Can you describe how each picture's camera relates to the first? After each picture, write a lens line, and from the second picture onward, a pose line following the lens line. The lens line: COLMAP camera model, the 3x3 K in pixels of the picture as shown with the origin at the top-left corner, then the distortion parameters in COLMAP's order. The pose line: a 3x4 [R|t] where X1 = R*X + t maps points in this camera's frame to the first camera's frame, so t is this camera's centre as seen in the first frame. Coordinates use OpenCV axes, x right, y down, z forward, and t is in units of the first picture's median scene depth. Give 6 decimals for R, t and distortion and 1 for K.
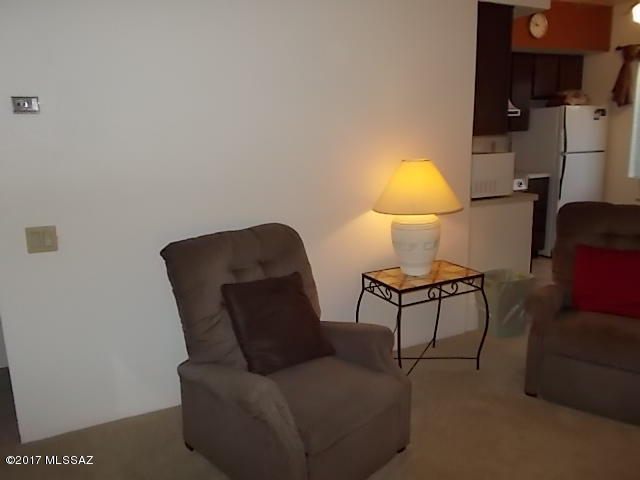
lens RADIAL K [[493.6, 0, 317.7], [0, 493.6, 239.4], [0, 0, 1]] dist [0.007974, -0.004839]
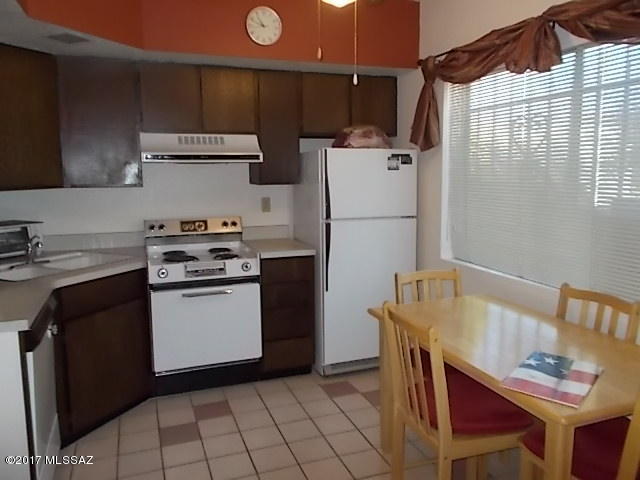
lens RADIAL K [[493.6, 0, 317.7], [0, 493.6, 239.4], [0, 0, 1]] dist [0.007974, -0.004839]
pose [[0.994979, 0.033807, -0.094200, 0.532062], [-0.040756, 0.996510, -0.072848, -0.098930], [0.091408, 0.076321, 0.992884, 0.350383]]
